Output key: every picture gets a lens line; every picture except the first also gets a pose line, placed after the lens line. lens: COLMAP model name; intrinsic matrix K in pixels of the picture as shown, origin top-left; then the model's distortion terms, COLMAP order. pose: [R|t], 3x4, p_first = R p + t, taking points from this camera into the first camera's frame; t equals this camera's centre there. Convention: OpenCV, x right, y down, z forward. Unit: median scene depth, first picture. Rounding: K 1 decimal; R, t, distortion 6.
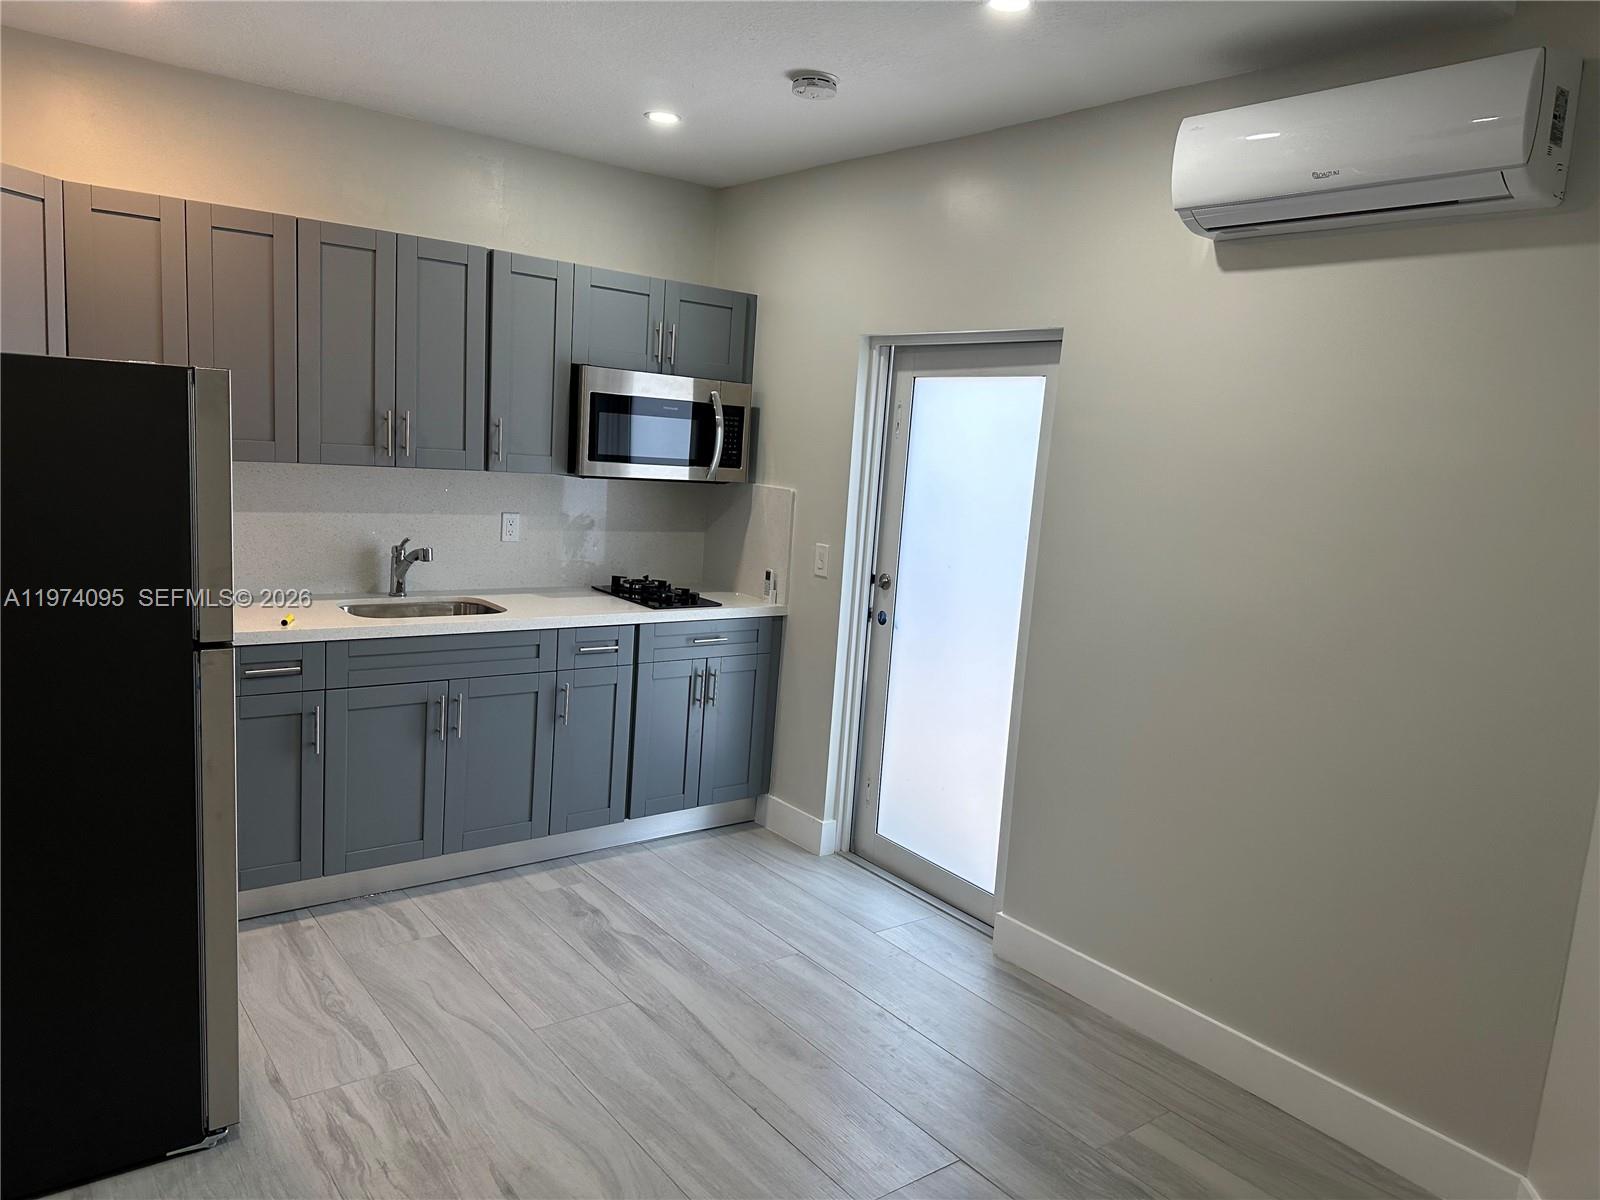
lens RADIAL K [[1110.0, 0, 798.9], [0, 1110.0, 603.4], [0, 0, 1]] dist [-0.001998, -0.001638]
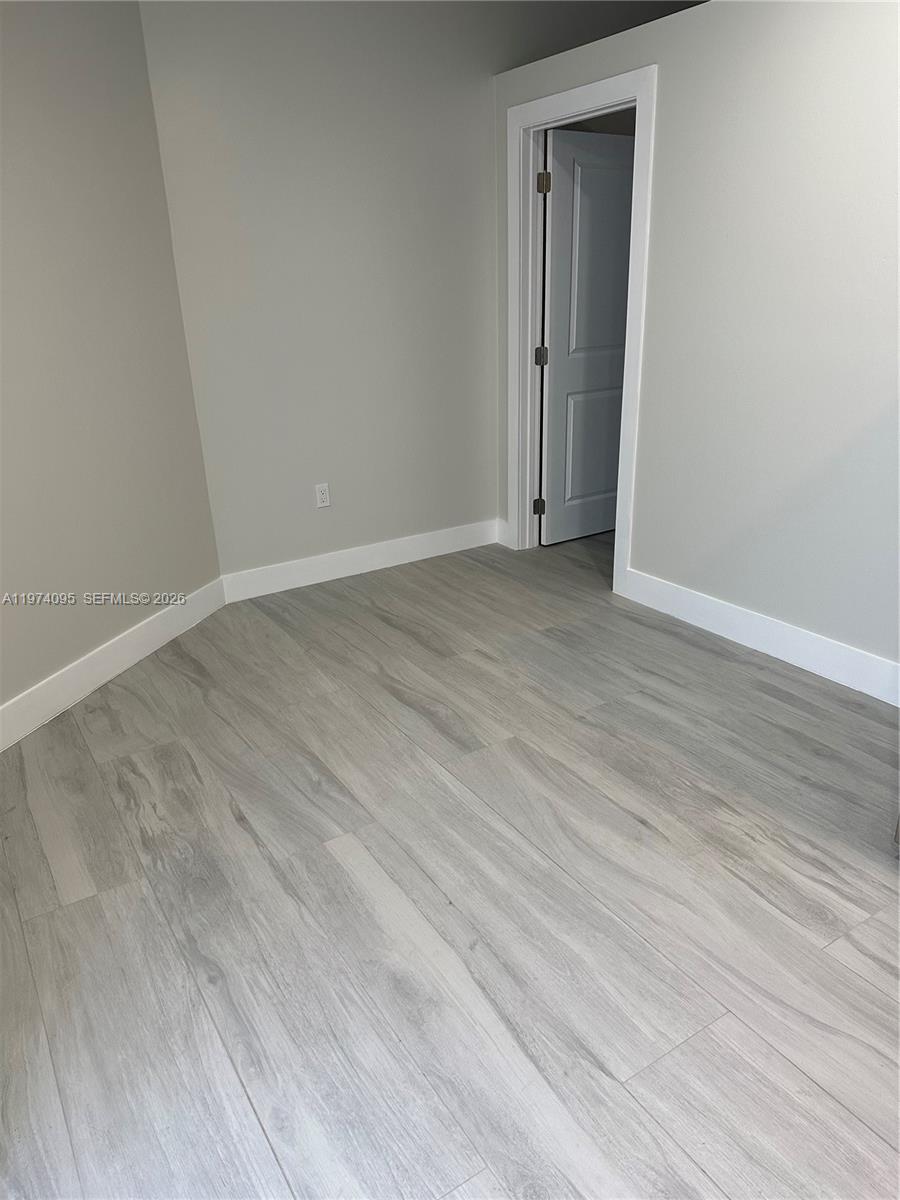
lens RADIAL K [[832.5, 0, 453.6], [0, 832.5, 595.4], [0, 0, 1]] dist [-0.001998, -0.001638]
pose [[-0.995640, -0.065775, 0.066136, -0.071510], [-0.022999, 0.860261, 0.509335, -0.166940], [-0.090395, 0.505594, -0.858023, 1.450834]]
